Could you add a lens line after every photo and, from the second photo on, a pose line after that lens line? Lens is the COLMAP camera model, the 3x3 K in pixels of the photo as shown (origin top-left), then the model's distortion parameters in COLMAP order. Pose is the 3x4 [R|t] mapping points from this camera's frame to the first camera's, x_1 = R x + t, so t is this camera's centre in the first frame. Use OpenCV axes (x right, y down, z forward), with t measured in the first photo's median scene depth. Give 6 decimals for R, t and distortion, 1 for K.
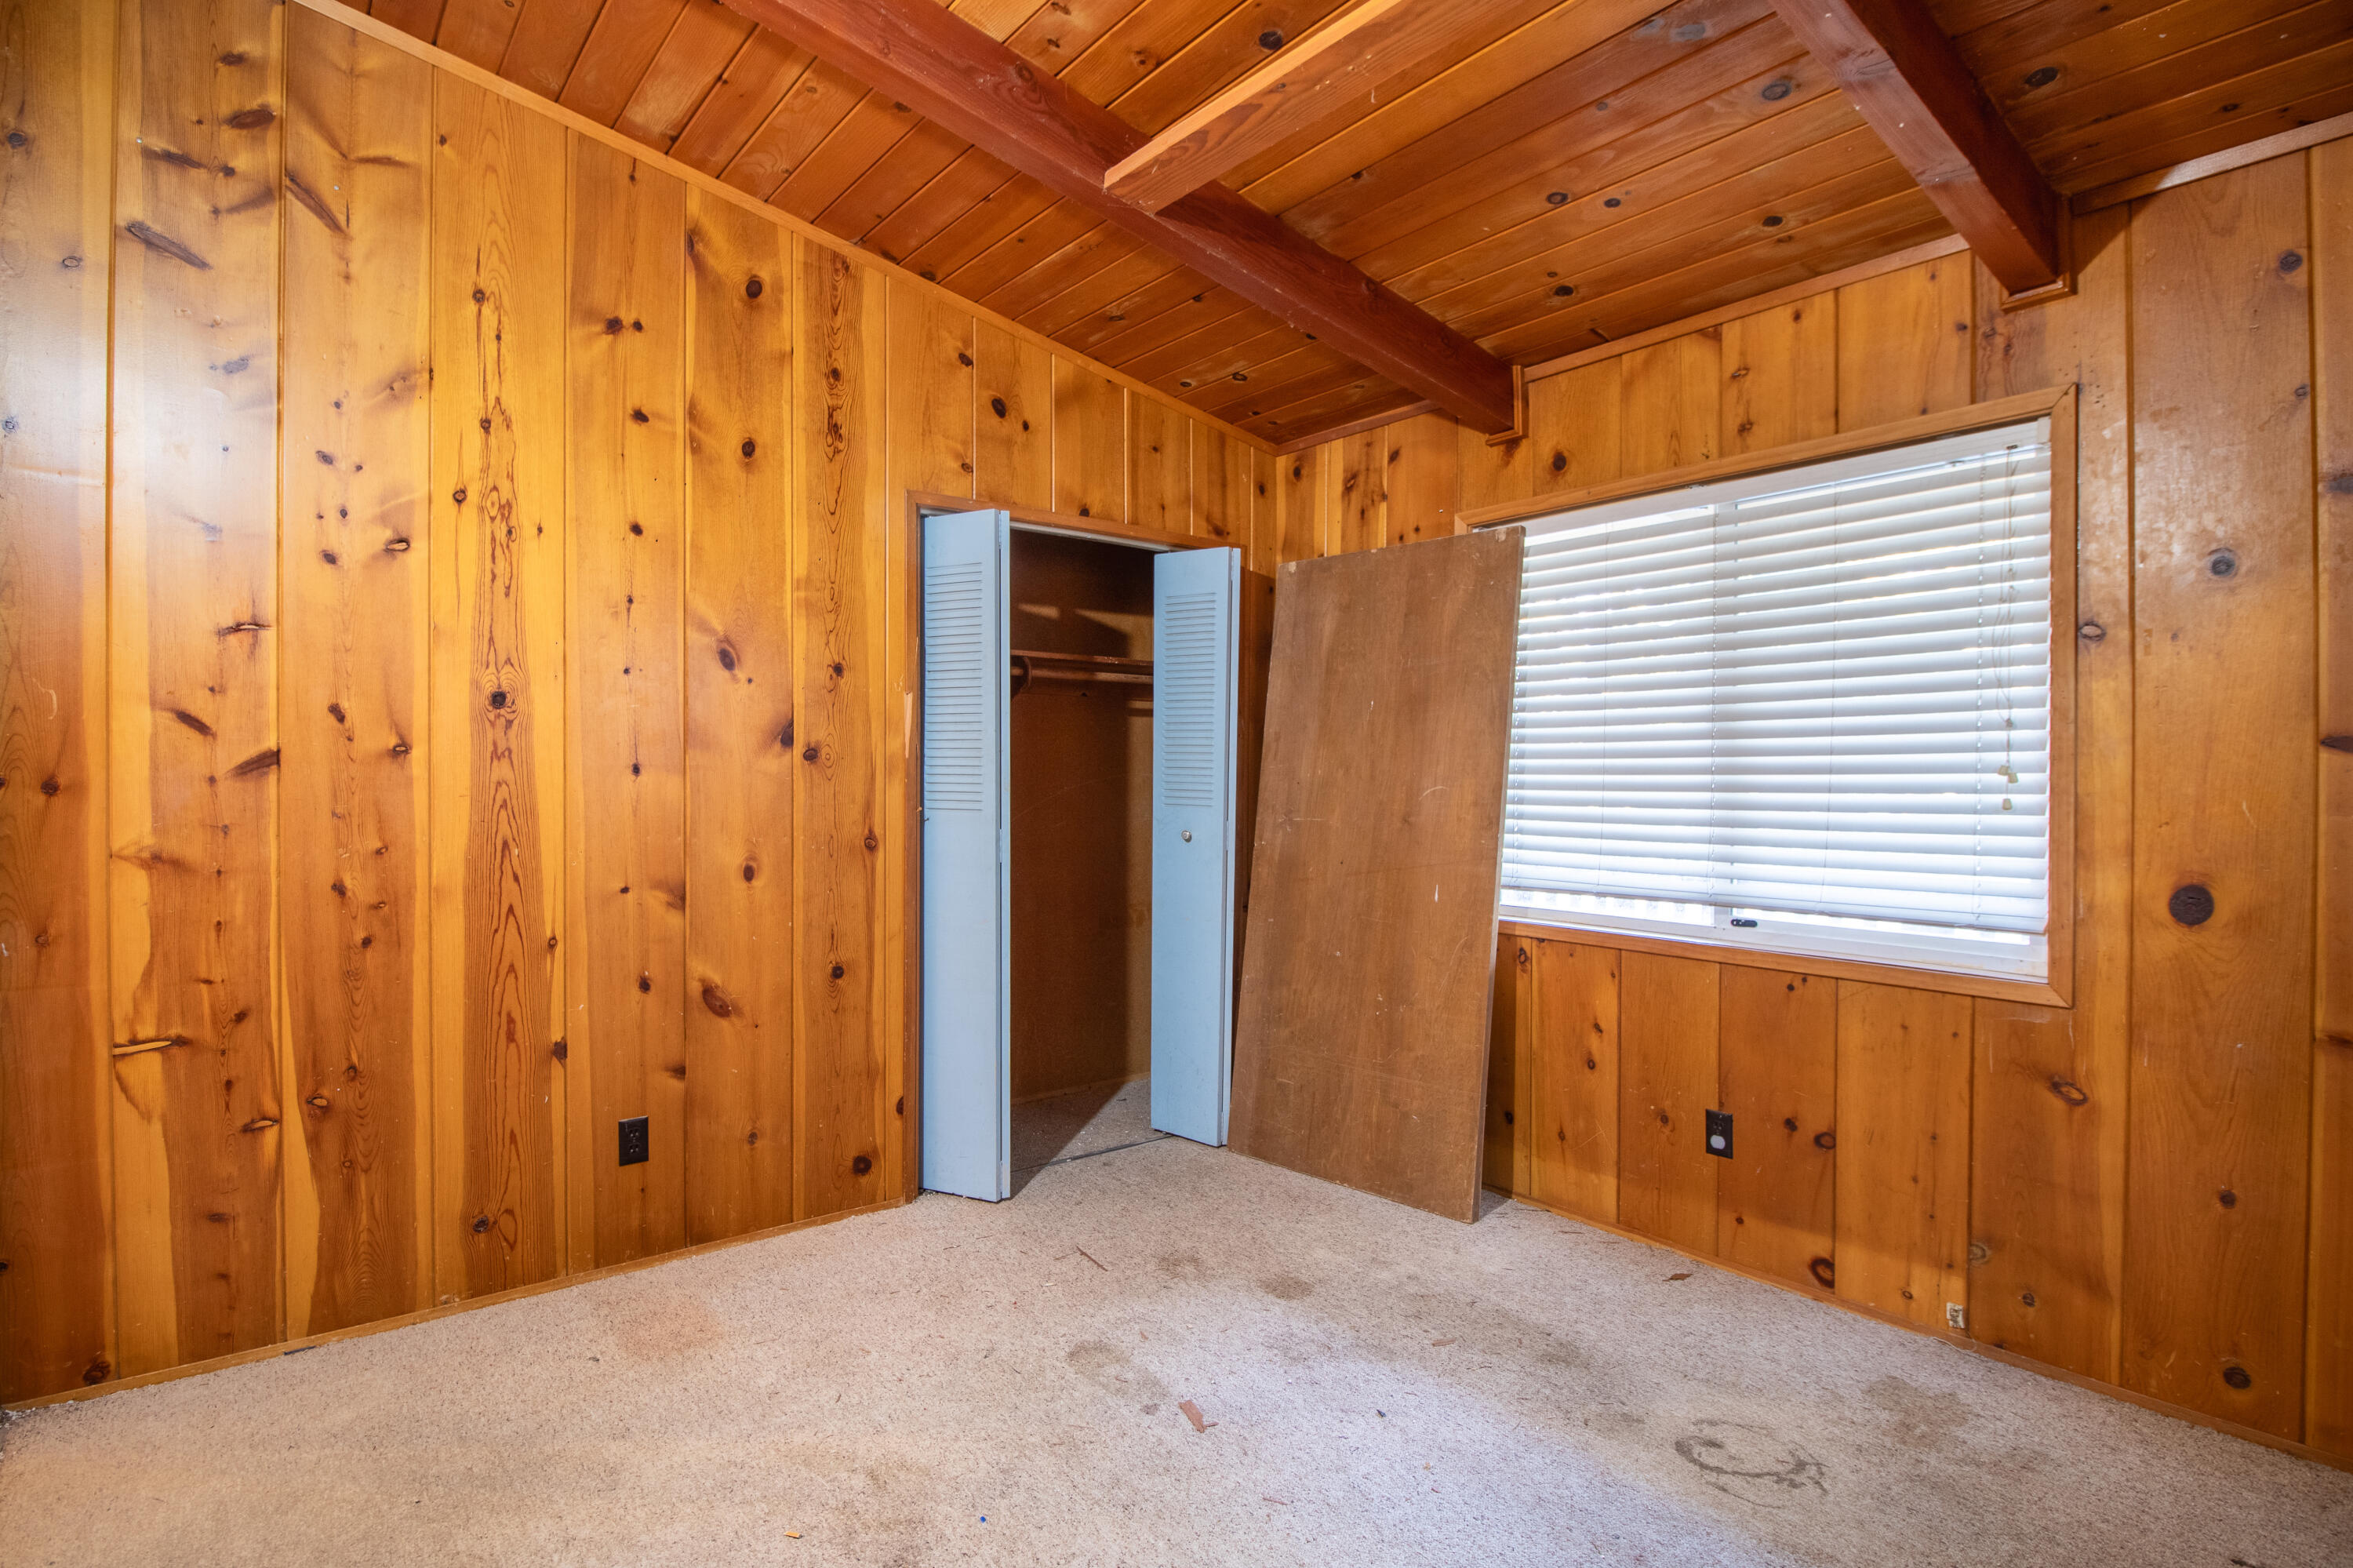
lens RADIAL K [[1165.5, 0, 1177.5], [0, 1165.5, 791.2], [0, 0, 1]] dist [0.000060, -0.011477]
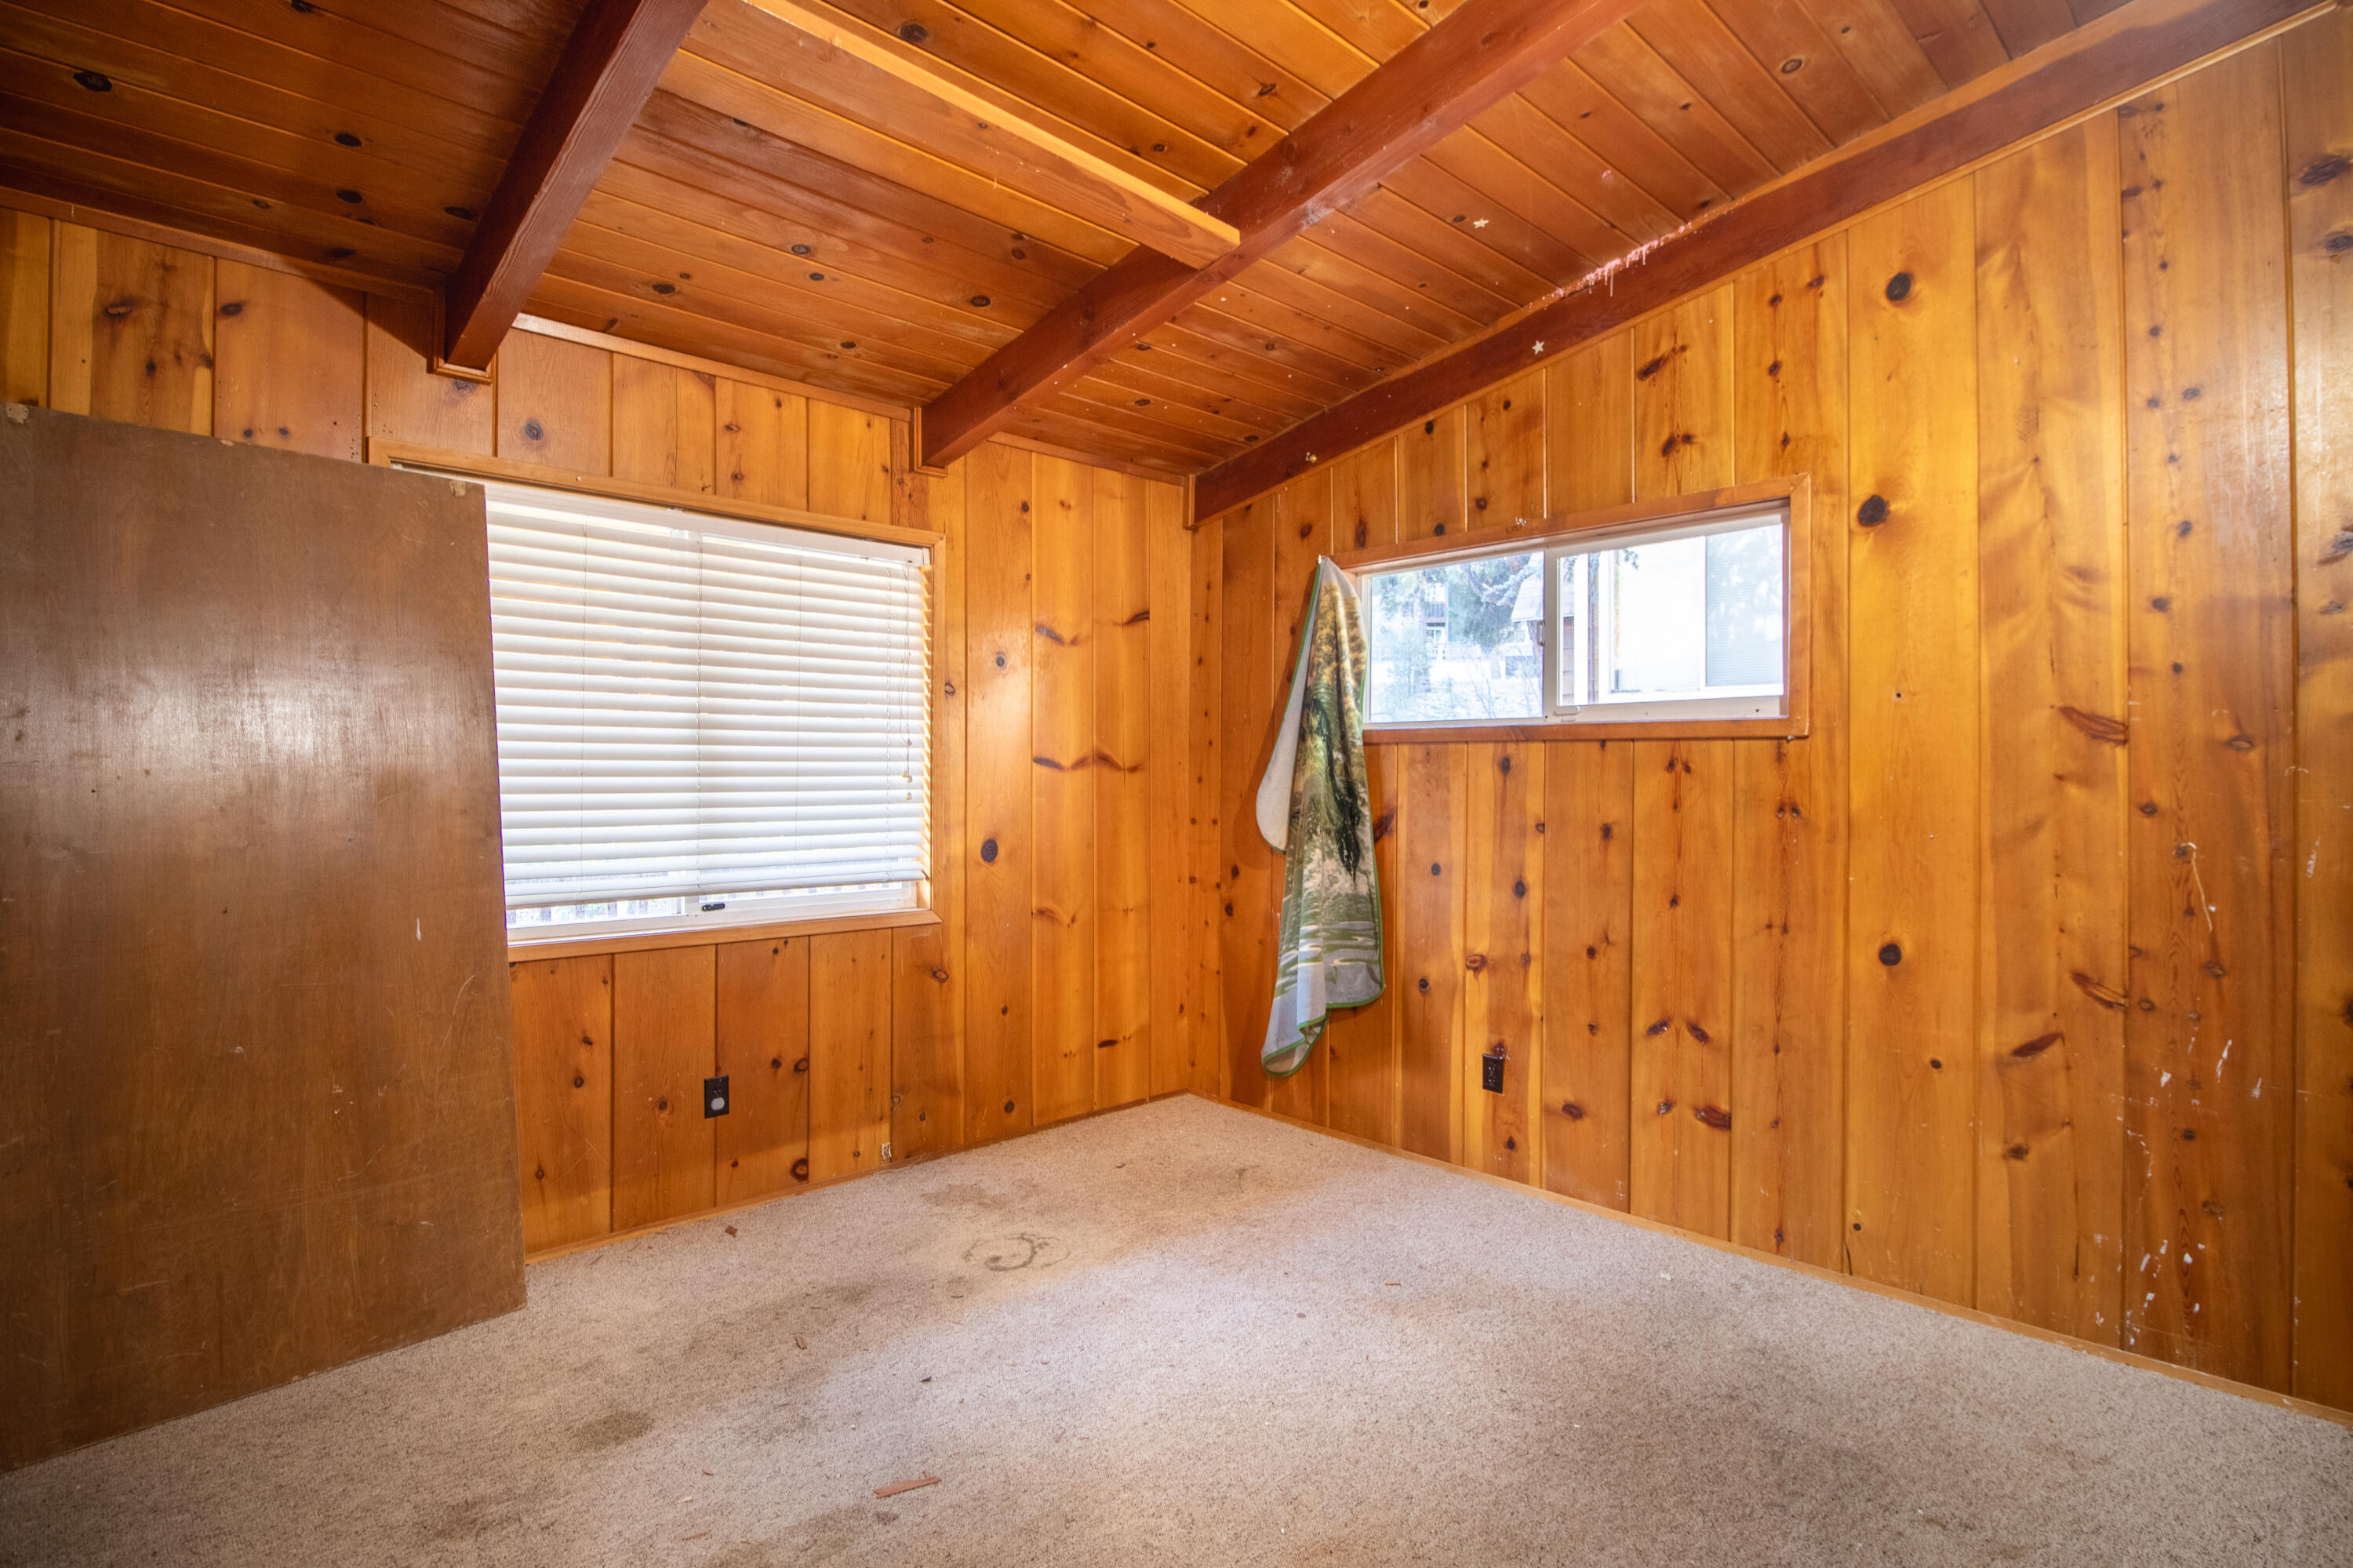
lens RADIAL K [[1139.0, 0, 1187.1], [0, 1139.0, 774.7], [0, 0, 1]] dist [0.002189, -0.013792]
pose [[-0.083355, -0.003945, 0.996512, -0.712035], [0.007861, 0.999958, 0.004616, -0.018893], [-0.996489, 0.008218, -0.083320, 0.681224]]
